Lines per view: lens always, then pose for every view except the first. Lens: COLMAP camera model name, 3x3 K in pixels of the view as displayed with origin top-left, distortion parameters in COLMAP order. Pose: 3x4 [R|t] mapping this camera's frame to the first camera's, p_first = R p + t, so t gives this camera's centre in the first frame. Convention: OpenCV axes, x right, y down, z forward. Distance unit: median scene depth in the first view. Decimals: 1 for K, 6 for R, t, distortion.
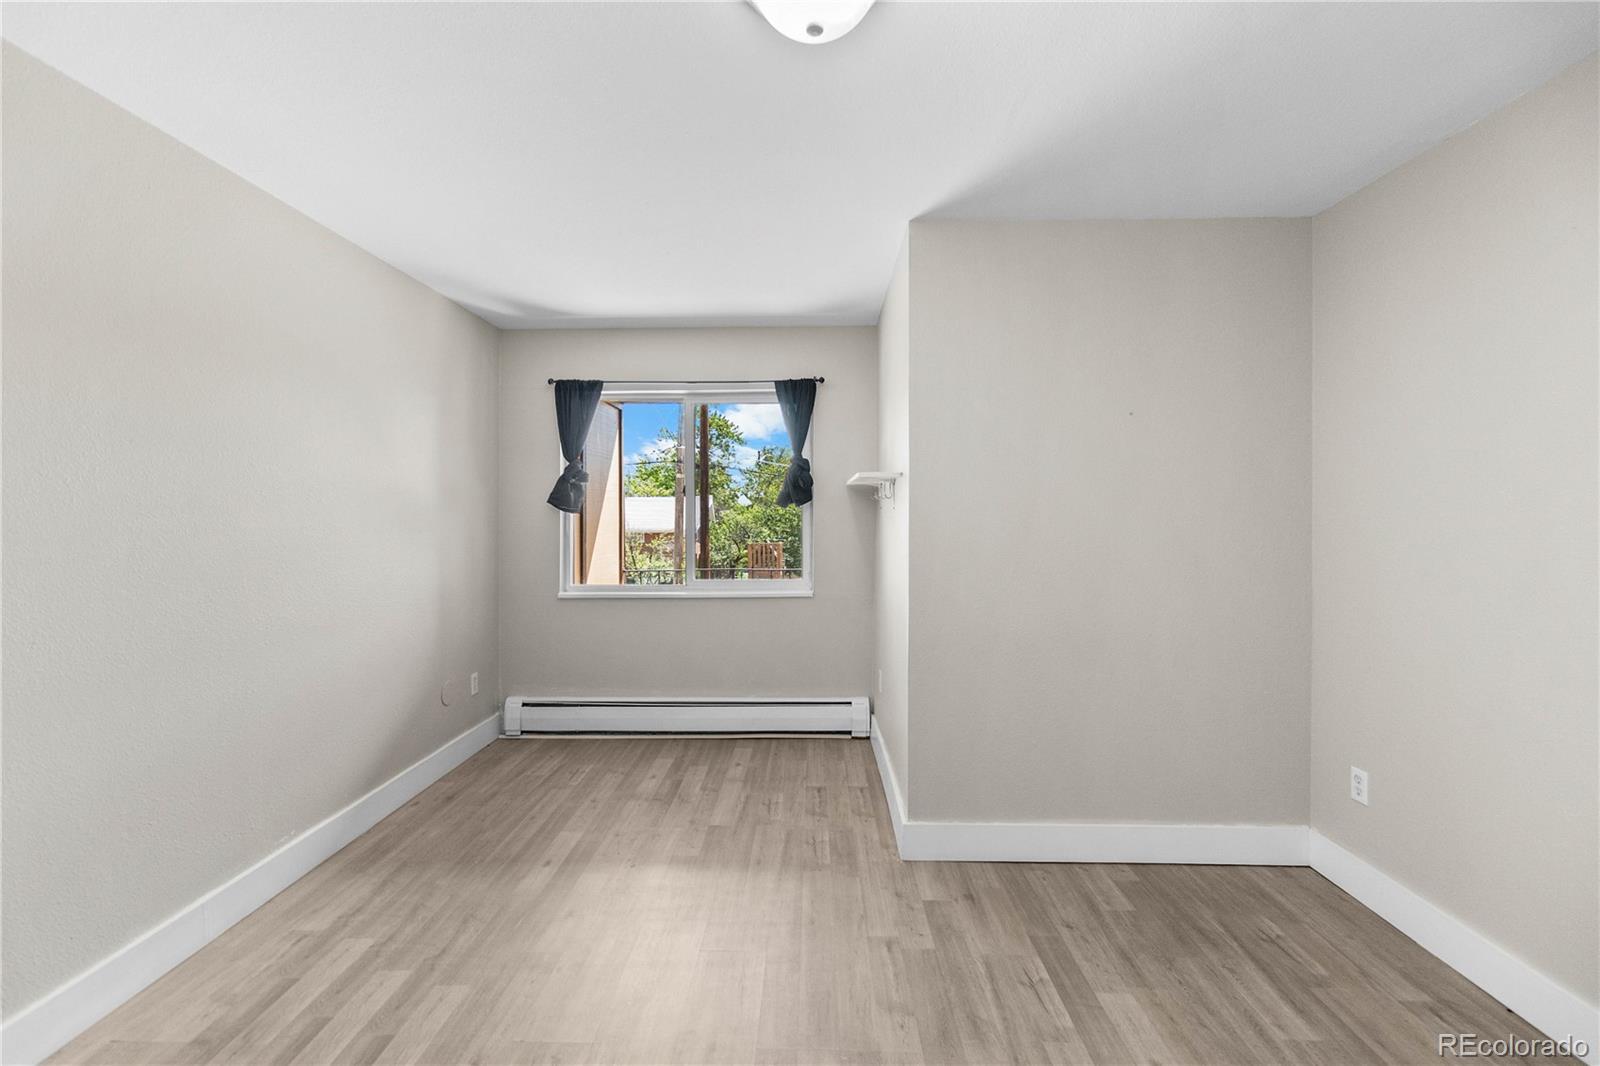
lens RADIAL K [[694.5, 0, 797.8], [0, 694.5, 530.3], [0, 0, 1]] dist [-0.003256, 0.000439]
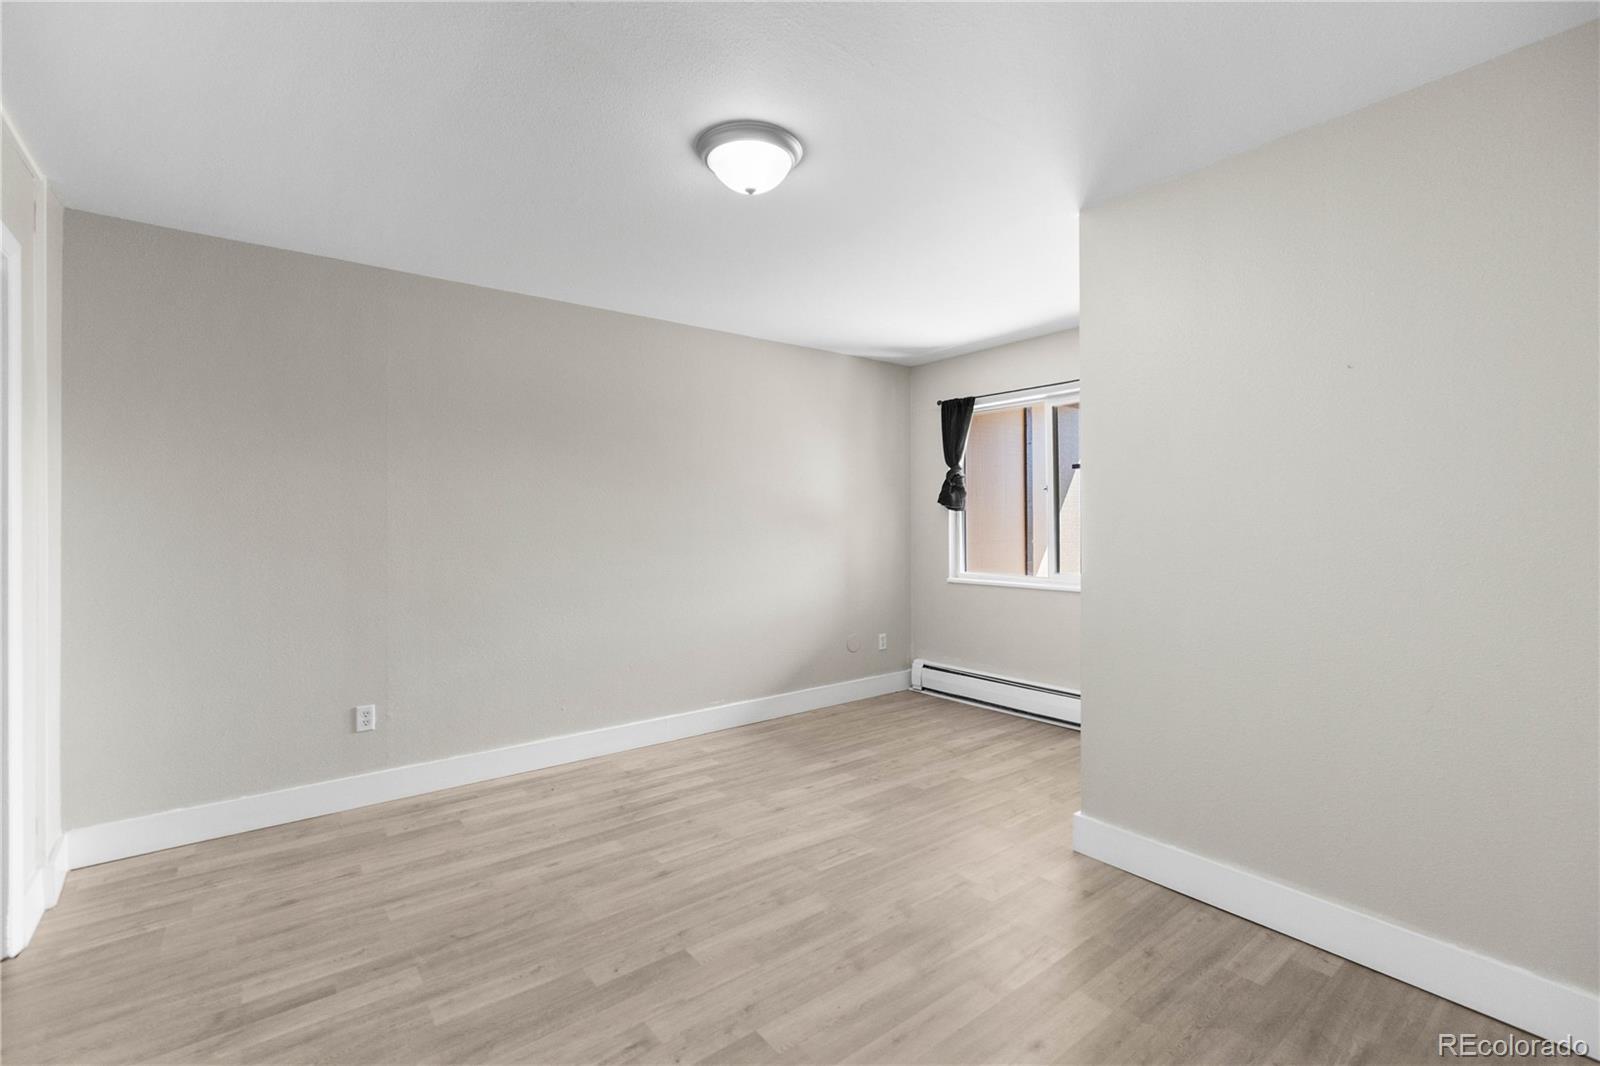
lens RADIAL K [[694.5, 0, 797.8], [0, 694.5, 530.3], [0, 0, 1]] dist [-0.003256, 0.000439]
pose [[0.641457, 0.008062, -0.767116, 0.602712], [-0.010826, 0.999940, 0.001456, 0.013393], [0.767082, 0.007371, 0.641506, 0.042325]]
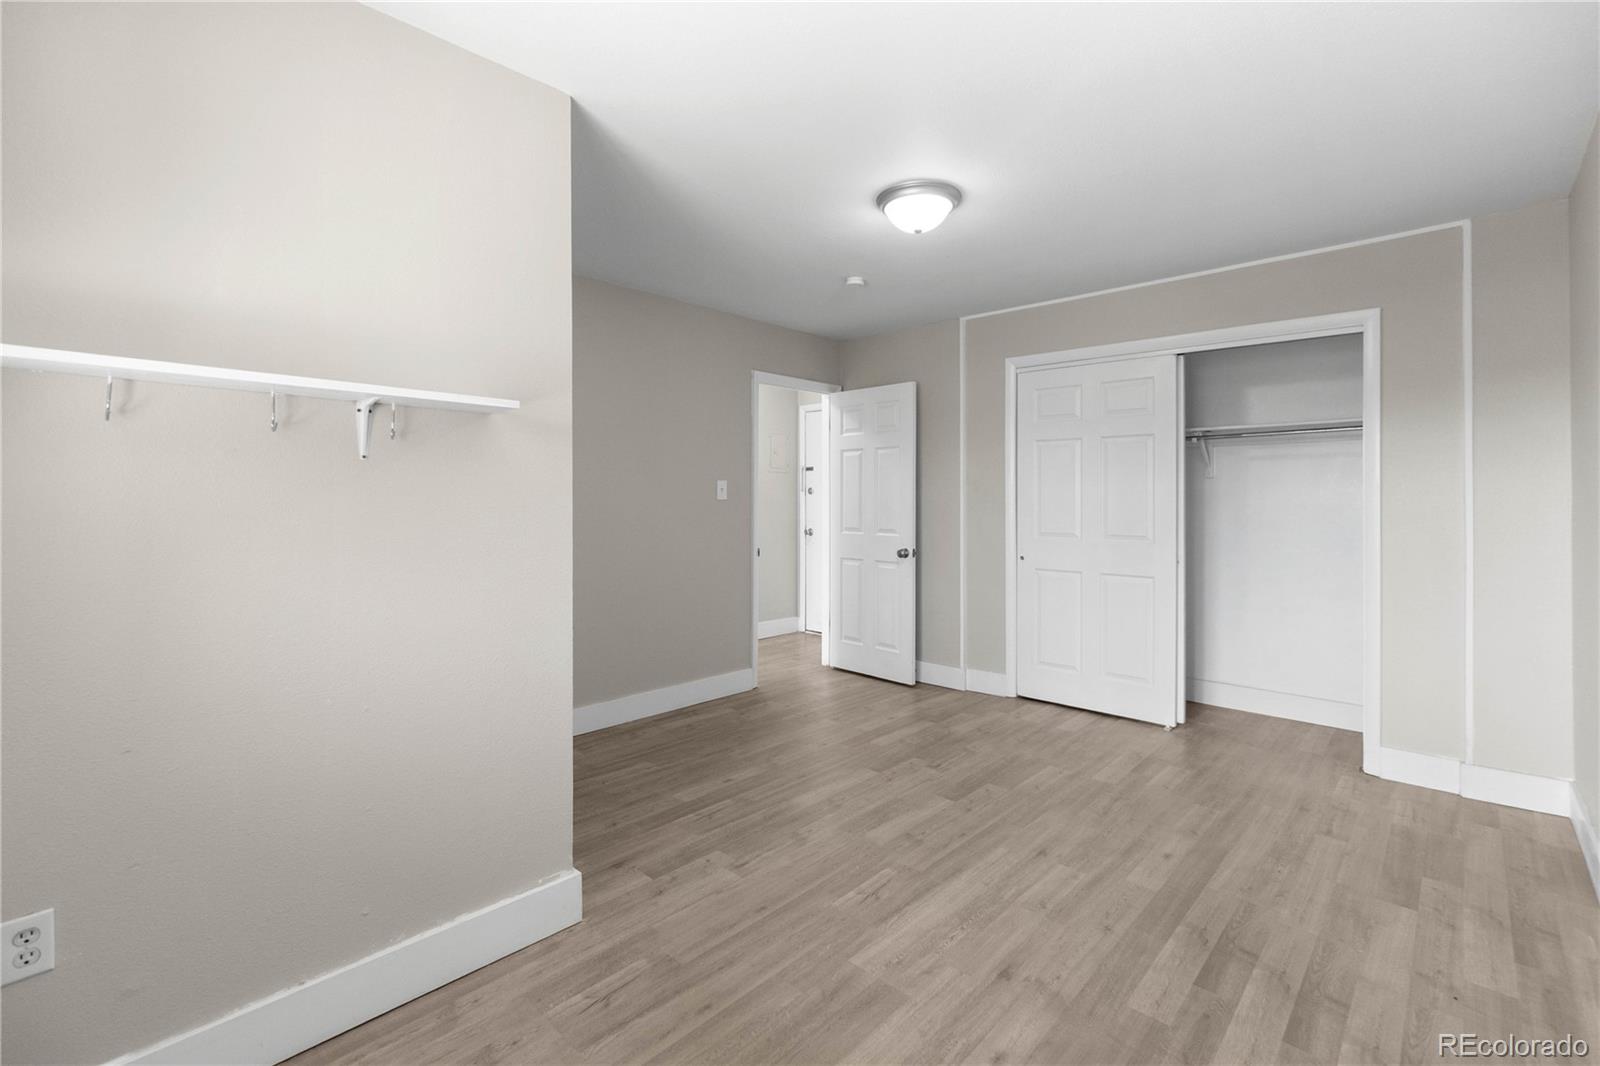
lens RADIAL K [[725.1, 0, 788.4], [0, 725.1, 498.3], [0, 0, 1]] dist [-0.002715, -0.000128]
pose [[-0.738213, -0.000482, 0.674568, -0.516383], [0.012778, 0.999810, 0.014698, -0.004875], [-0.674447, 0.019470, -0.738067, 1.306214]]
